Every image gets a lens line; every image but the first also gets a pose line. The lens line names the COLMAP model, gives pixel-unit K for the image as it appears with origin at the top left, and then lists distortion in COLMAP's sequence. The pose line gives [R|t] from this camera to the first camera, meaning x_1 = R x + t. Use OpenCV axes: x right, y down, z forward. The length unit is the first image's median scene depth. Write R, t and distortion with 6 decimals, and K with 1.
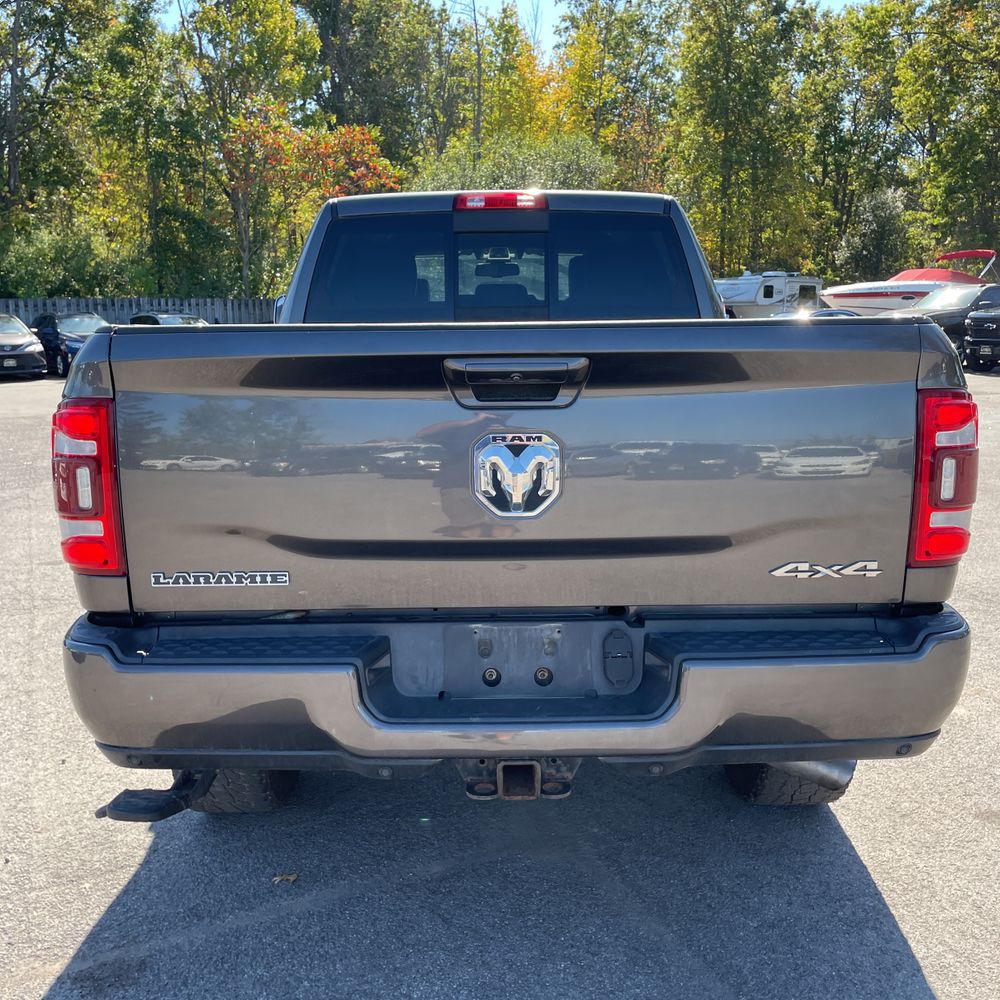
lens RADIAL K [[1026.0, 0, 497.0], [0, 1026.0, 505.4], [0, 0, 1]] dist [0.029407, 0.000000]
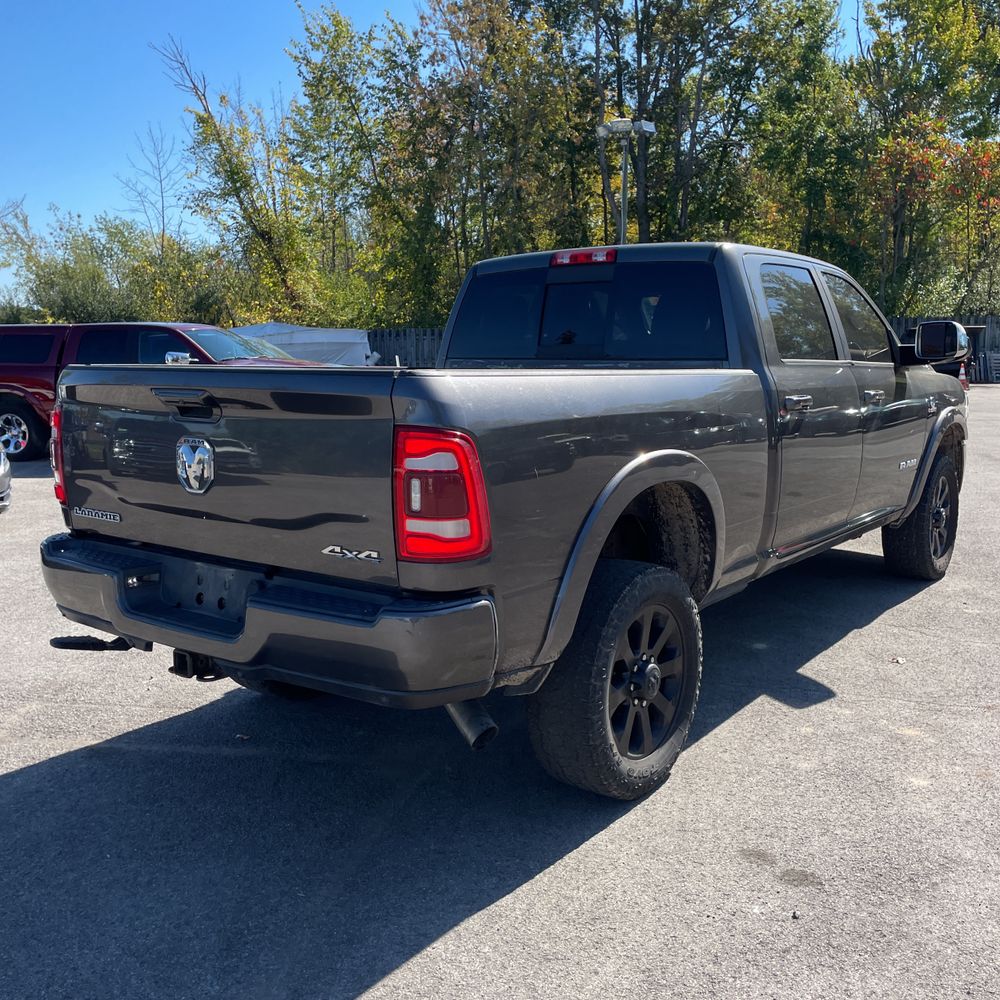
lens RADIAL K [[1026.0, 0, 517.3], [0, 1026.0, 481.2], [0, 0, 1]] dist [0.029407, 0.000000]
pose [[0.797879, 0.085423, -0.596734, 0.084773], [-0.108045, 0.994144, -0.002152, -0.003517], [0.593056, 0.066191, 0.802436, 0.002800]]
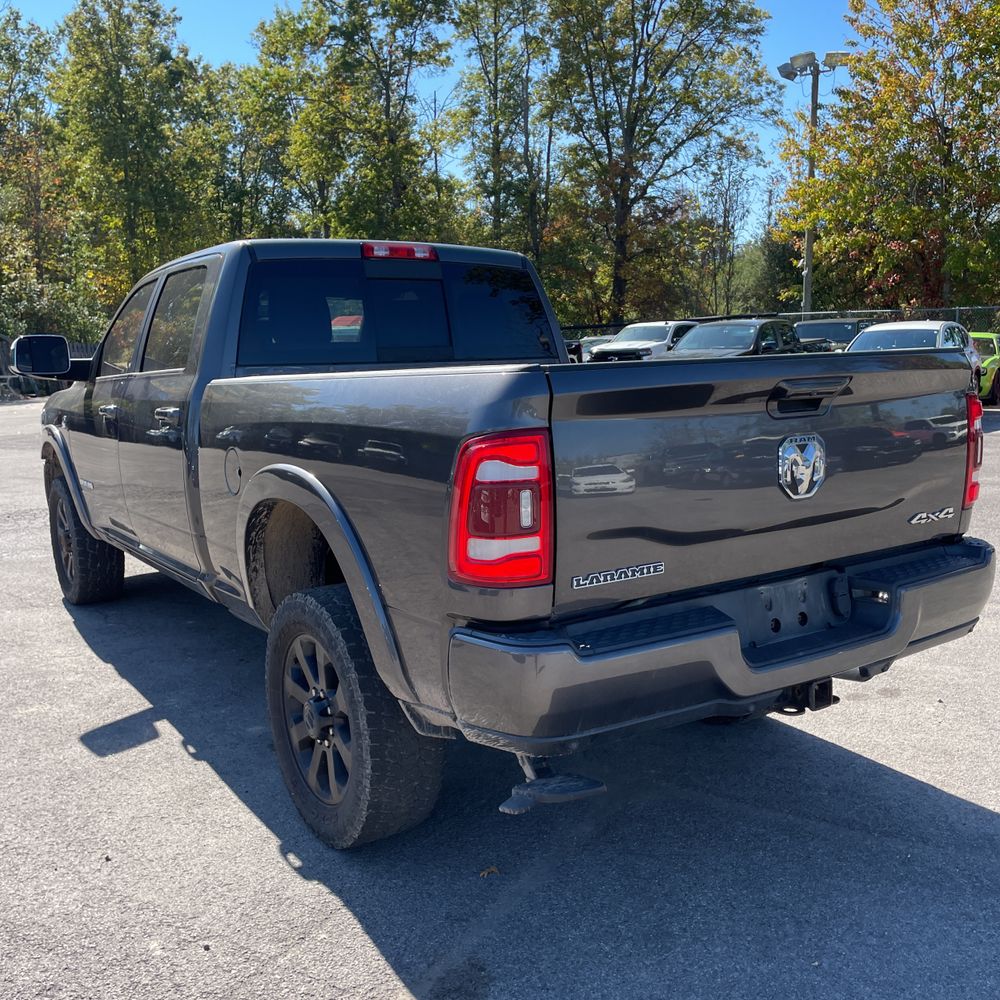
lens RADIAL K [[1026.0, 0, 493.7], [0, 1026.0, 505.8], [0, 0, 1]] dist [0.029407, 0.000000]
pose [[0.837111, -0.095432, 0.538645, -0.066588], [0.116183, 0.993217, -0.004591, -0.001237], [-0.534553, 0.066424, 0.842520, 0.005346]]
